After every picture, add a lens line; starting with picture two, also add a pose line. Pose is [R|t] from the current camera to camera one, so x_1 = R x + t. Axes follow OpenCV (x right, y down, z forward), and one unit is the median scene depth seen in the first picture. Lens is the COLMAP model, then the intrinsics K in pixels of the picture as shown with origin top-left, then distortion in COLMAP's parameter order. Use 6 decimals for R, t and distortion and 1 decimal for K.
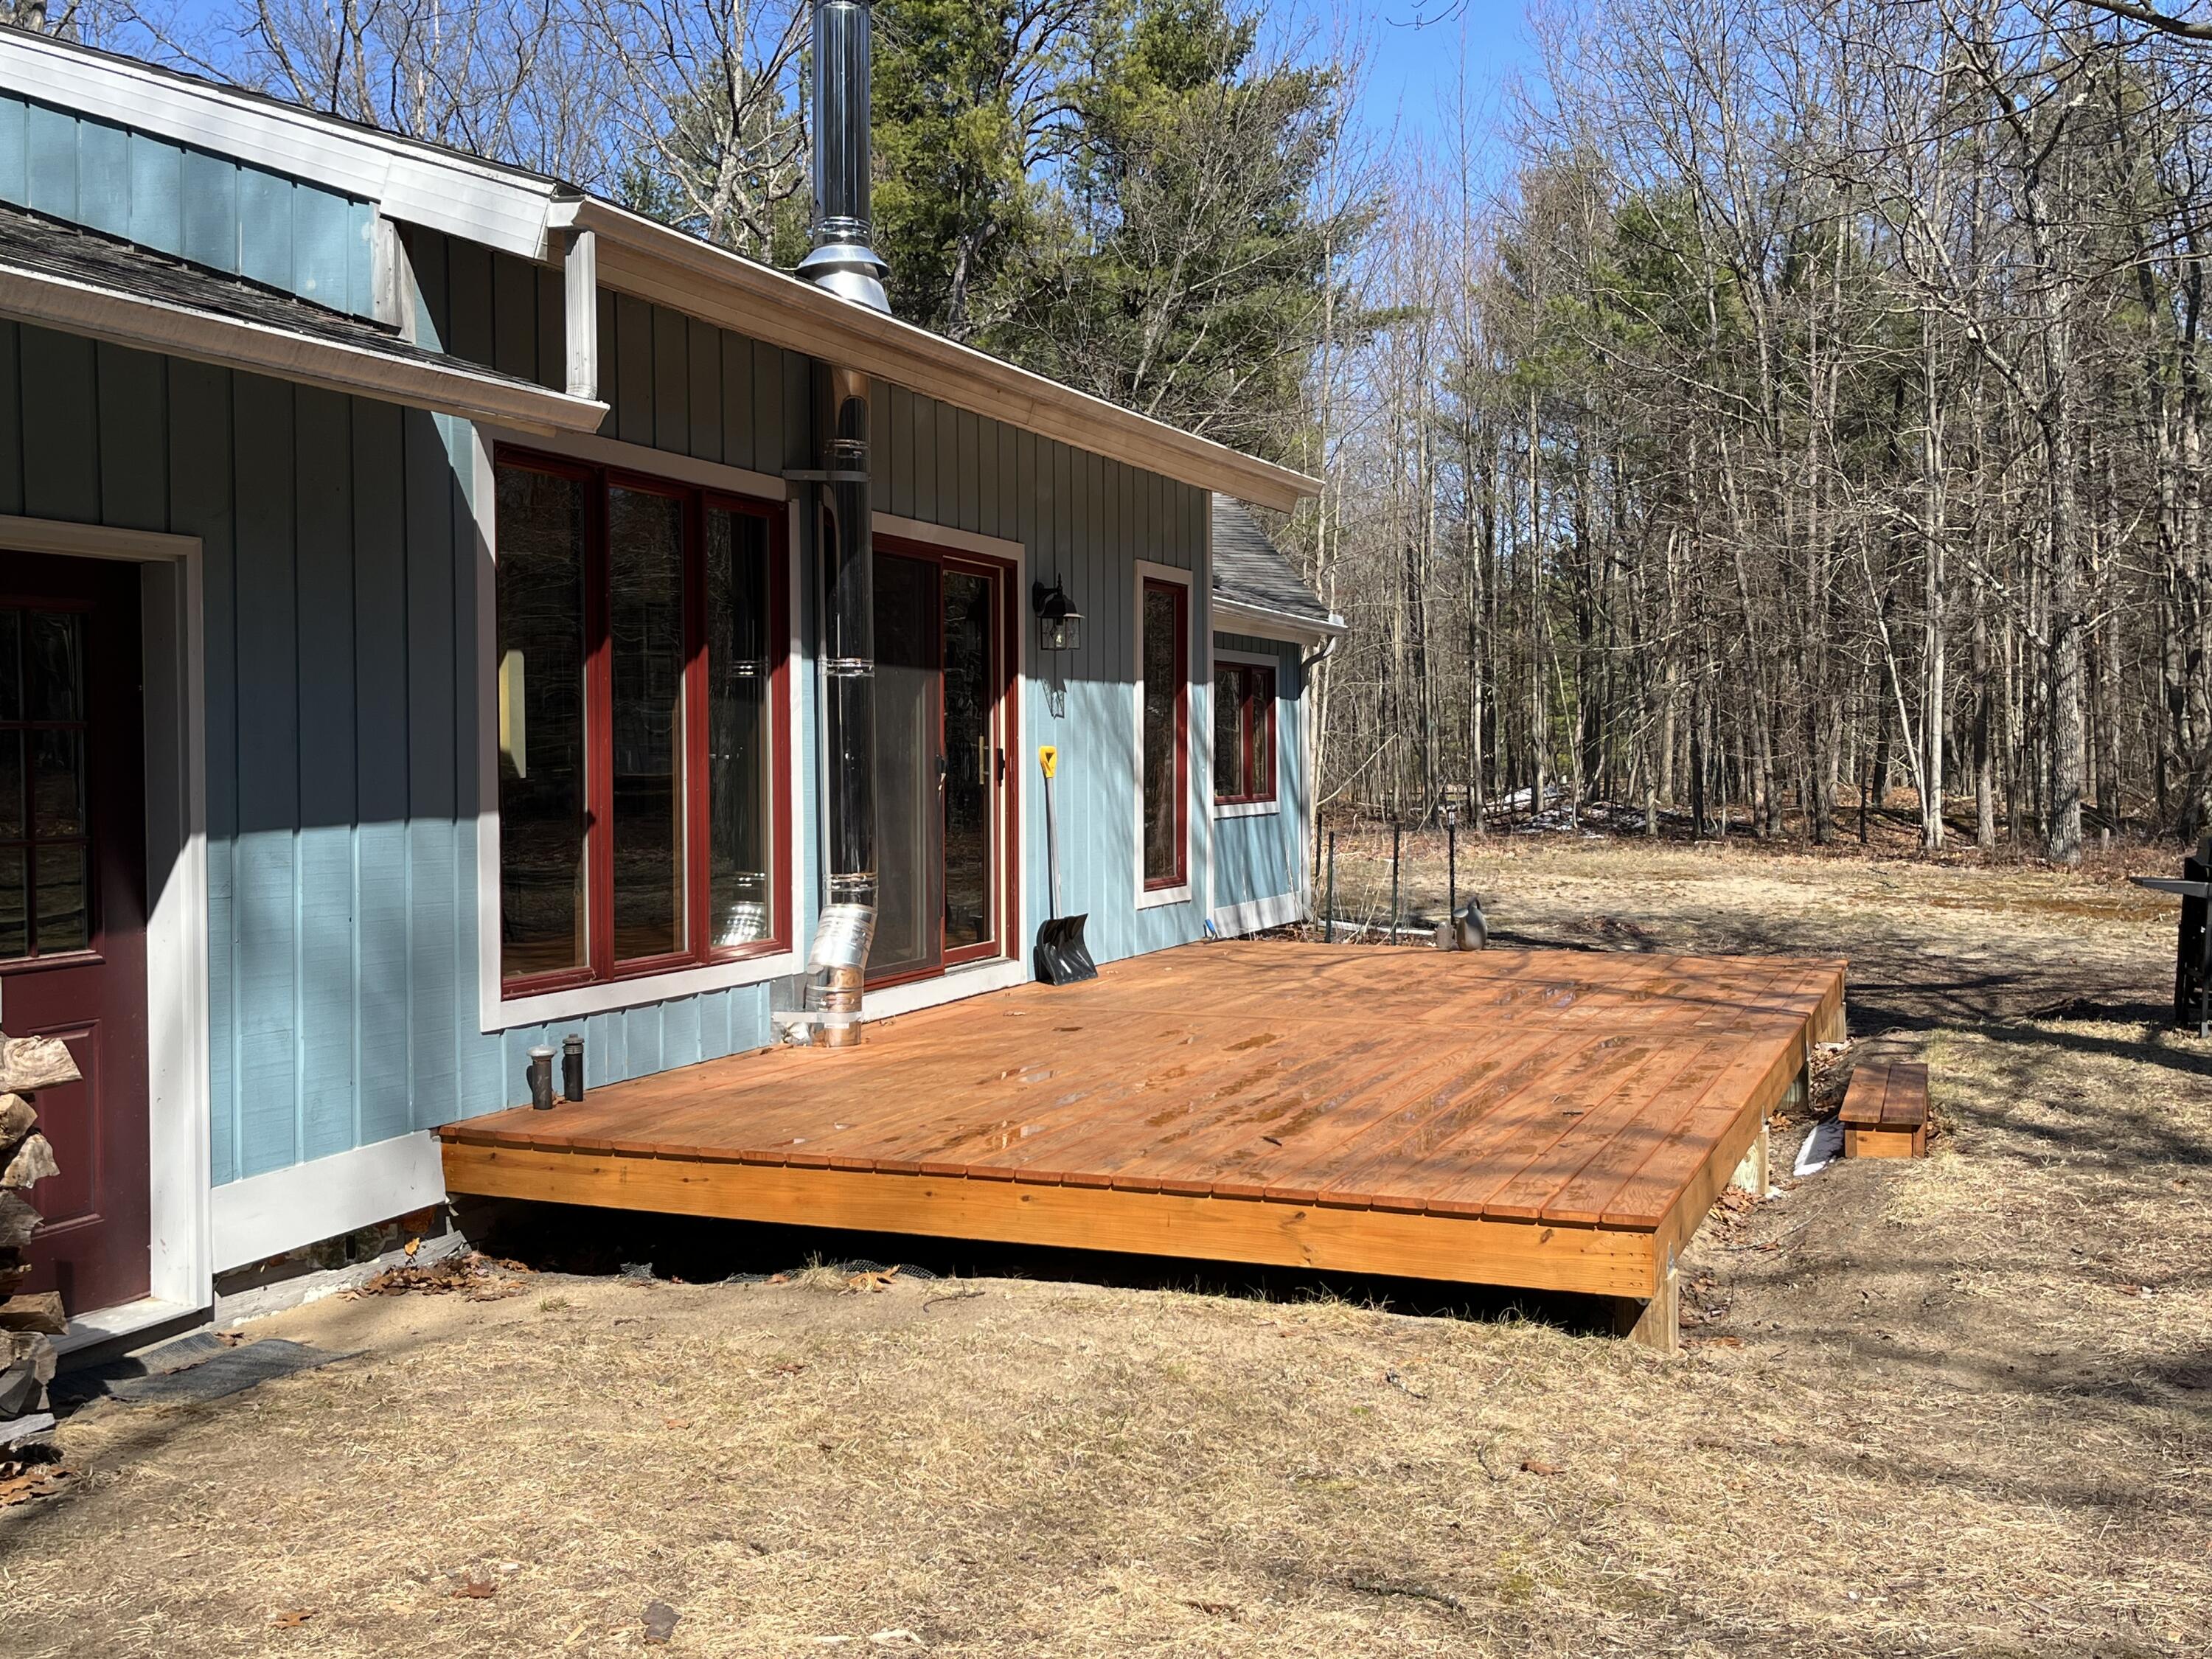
lens RADIAL K [[2083.7, 0, 1106.0], [0, 2083.7, 829.5], [0, 0, 1]] dist [0.008649, 0.004227]
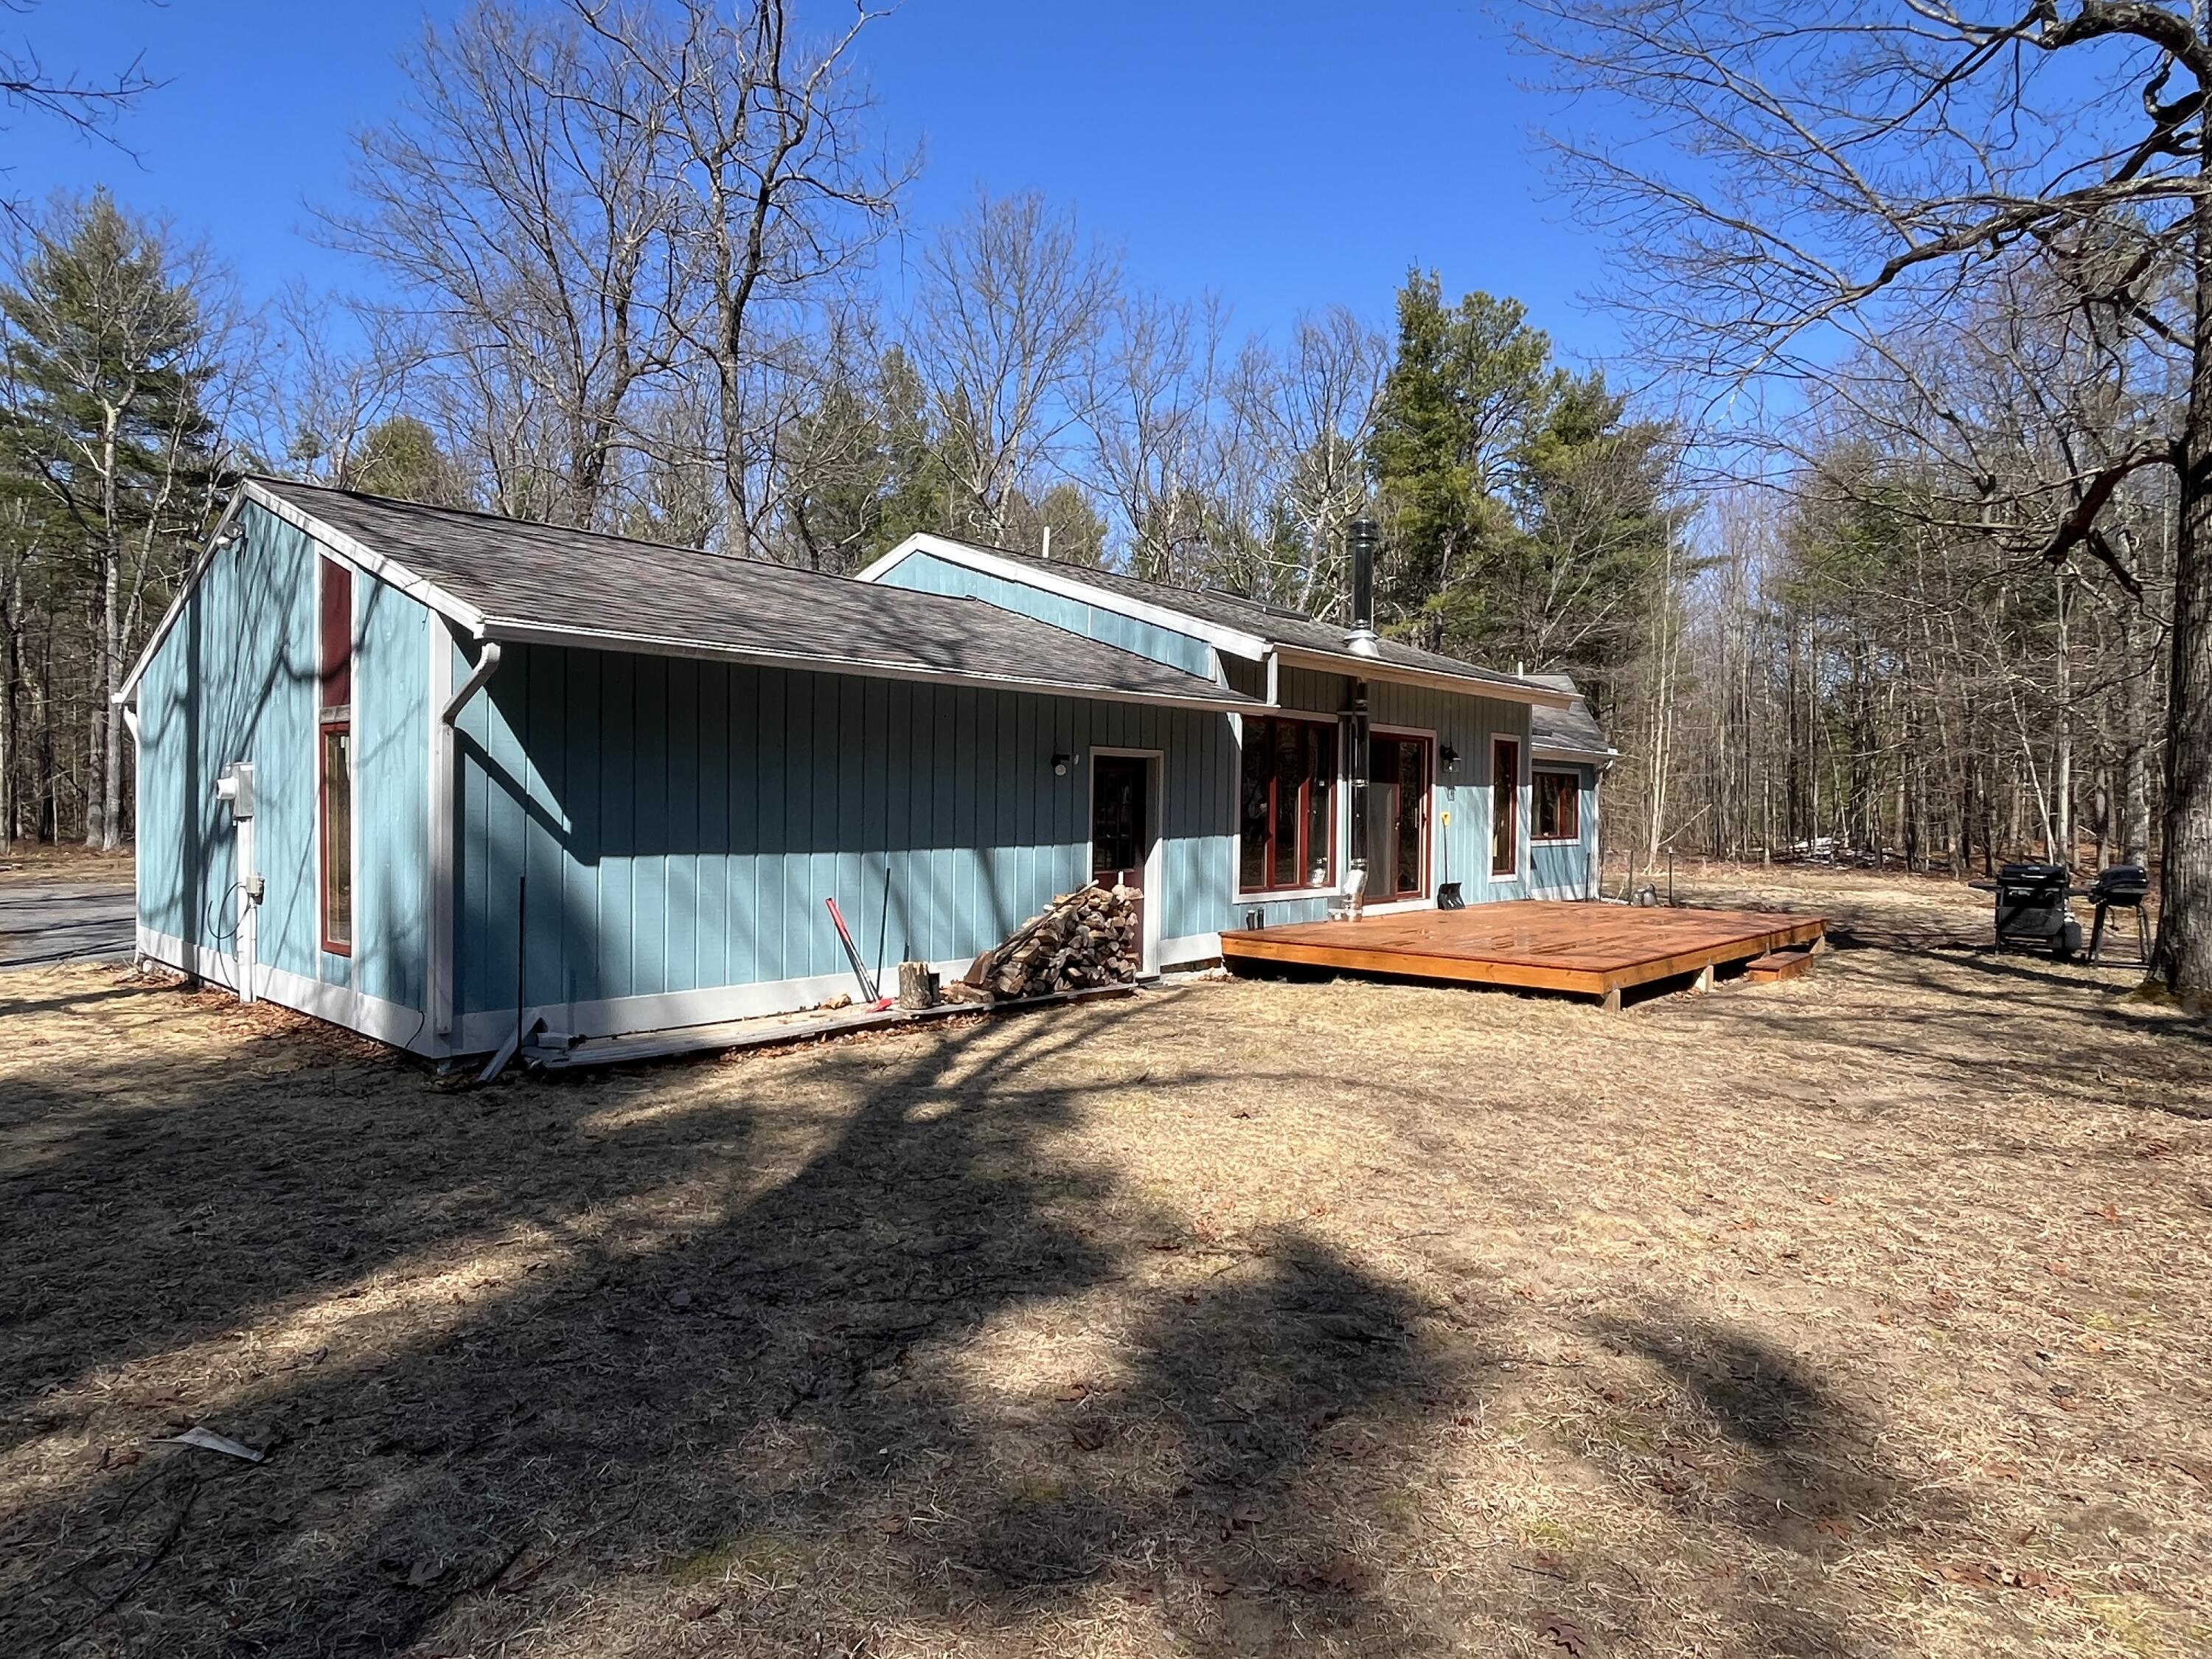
lens RADIAL K [[1260.0, 0, 1106.0], [0, 1260.0, 829.5], [0, 0, 1]] dist [-0.002716, -0.002937]
pose [[0.941147, 0.022699, -0.337235, 0.117722], [-0.028881, 0.999494, -0.013326, 0.013507], [0.336762, 0.022282, 0.941326, -0.639936]]
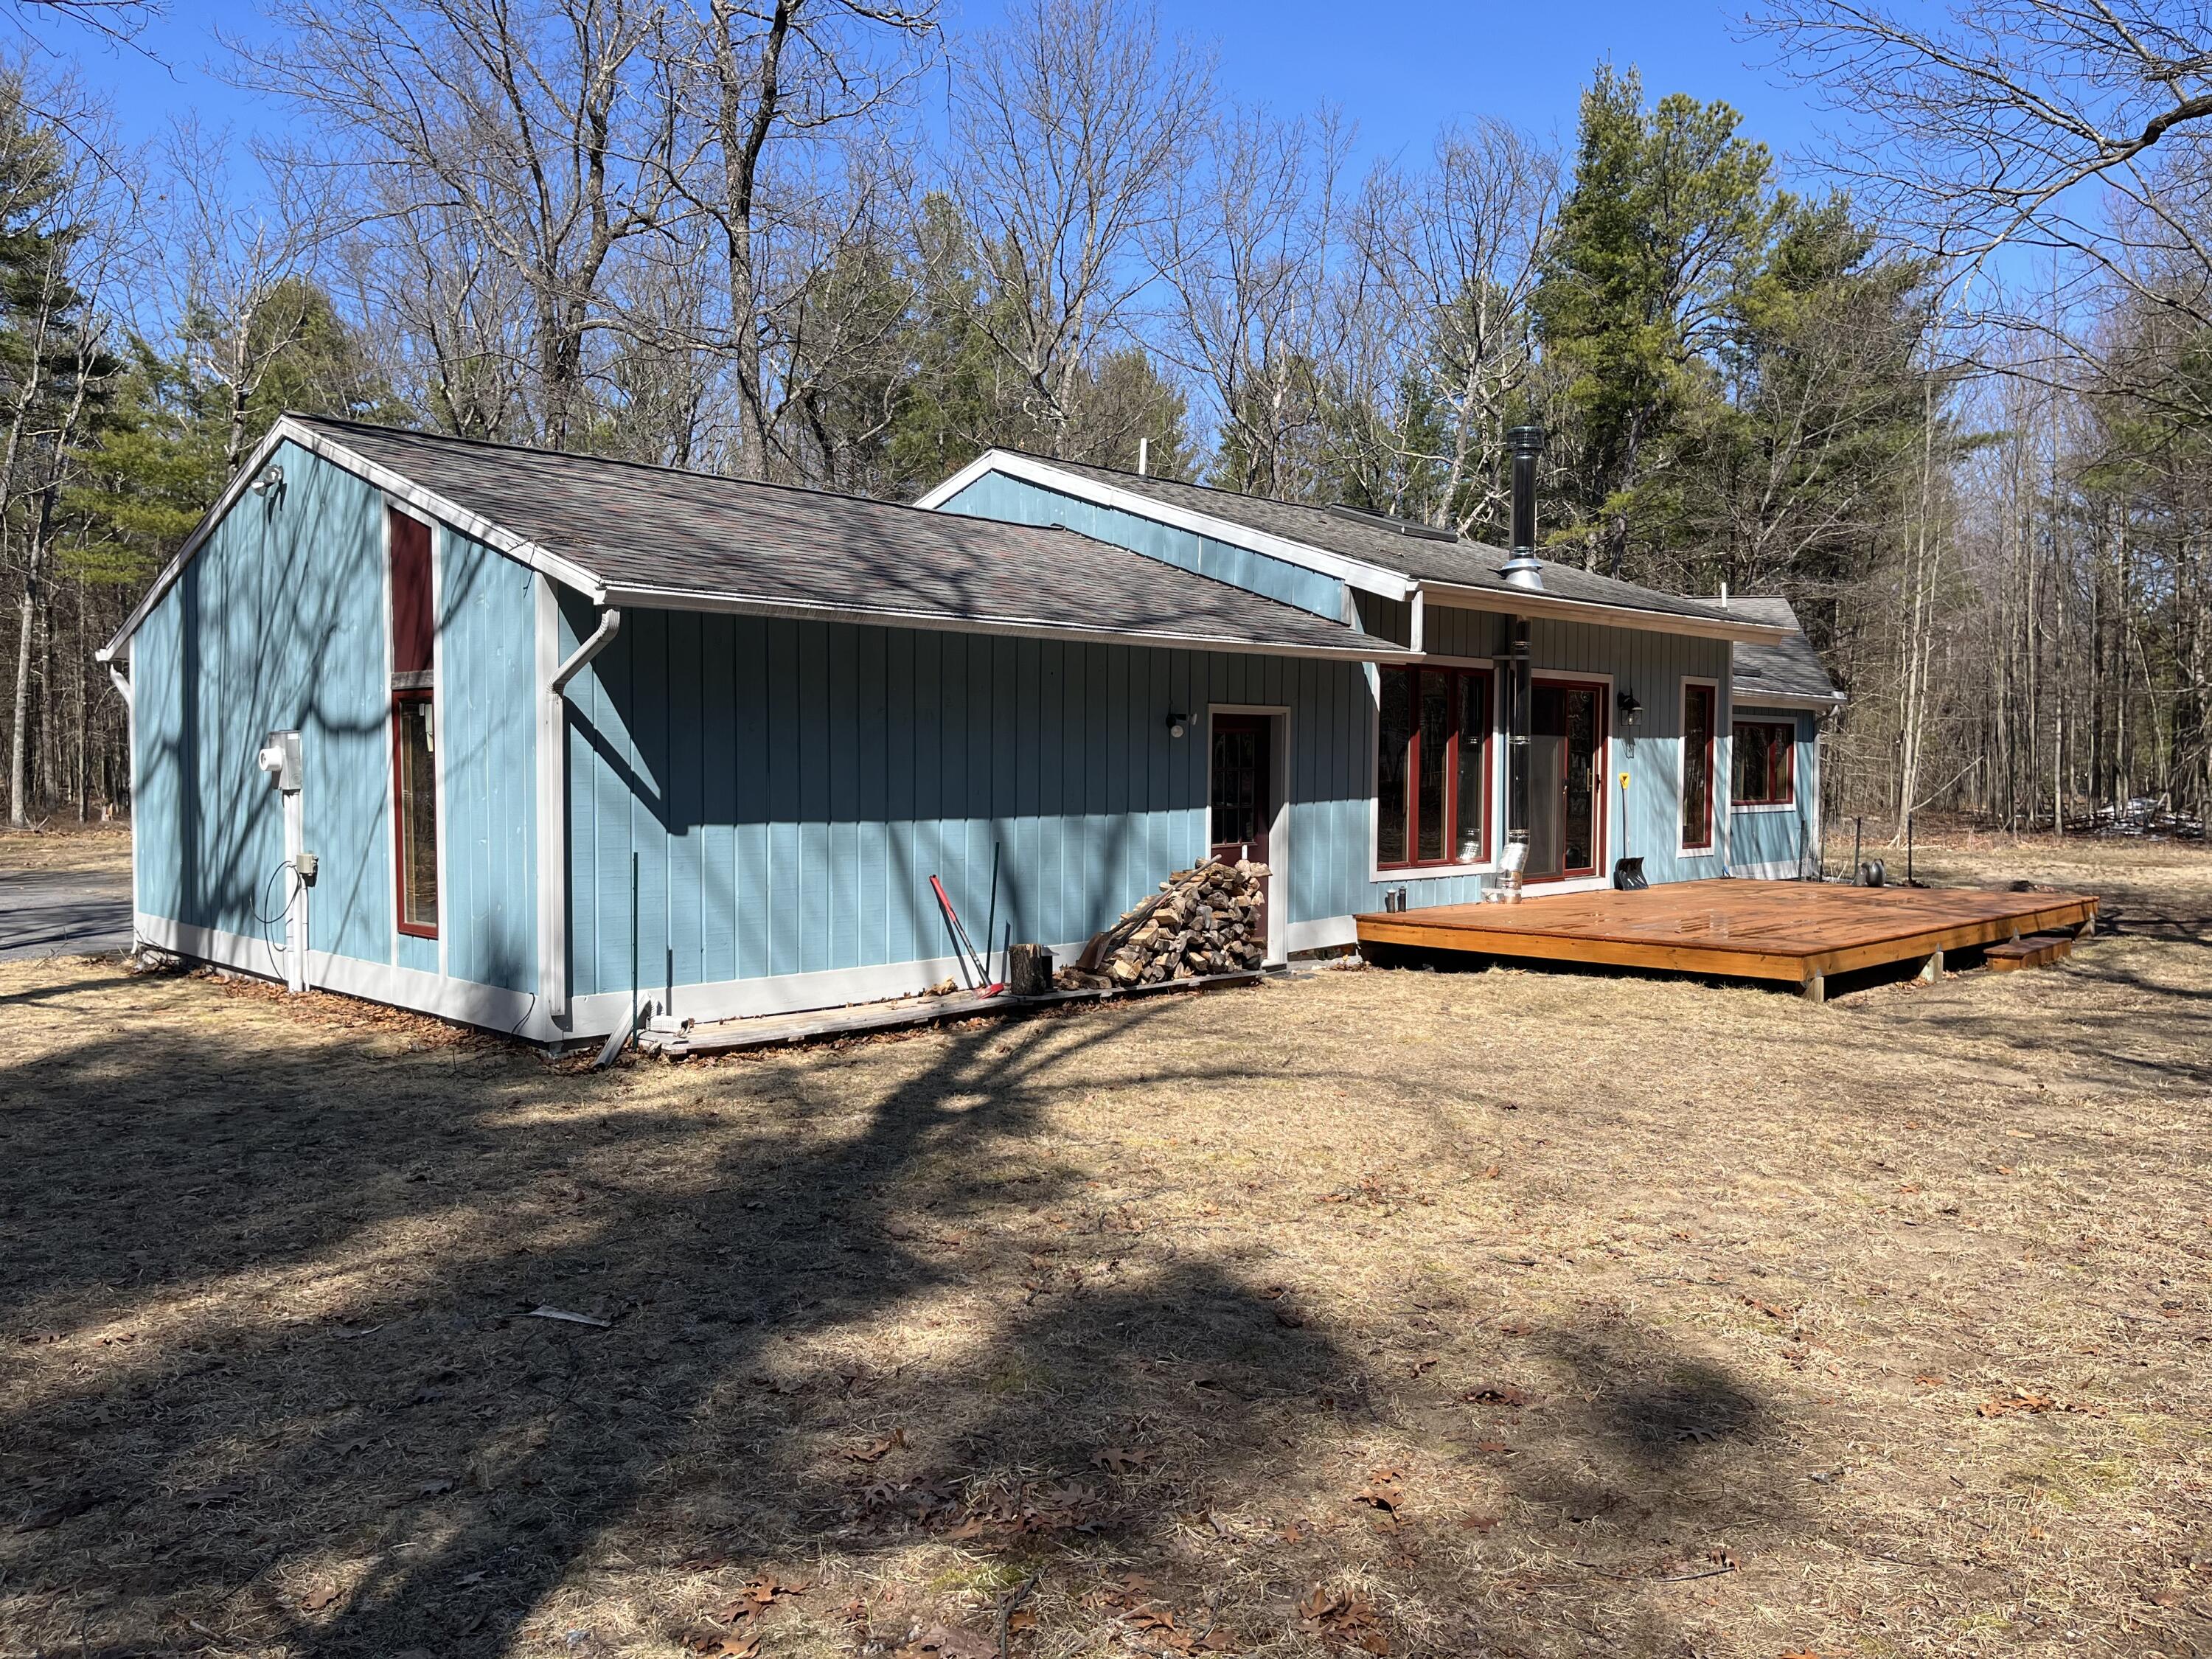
lens RADIAL K [[1655.2, 0, 1106.0], [0, 1655.2, 829.5], [0, 0, 1]] dist [0.070564, -0.088147]
pose [[0.925317, 0.024218, -0.378421, 0.147429], [-0.022595, 0.999707, 0.008729, 0.014823], [0.378521, 0.000473, 0.925592, -0.849023]]
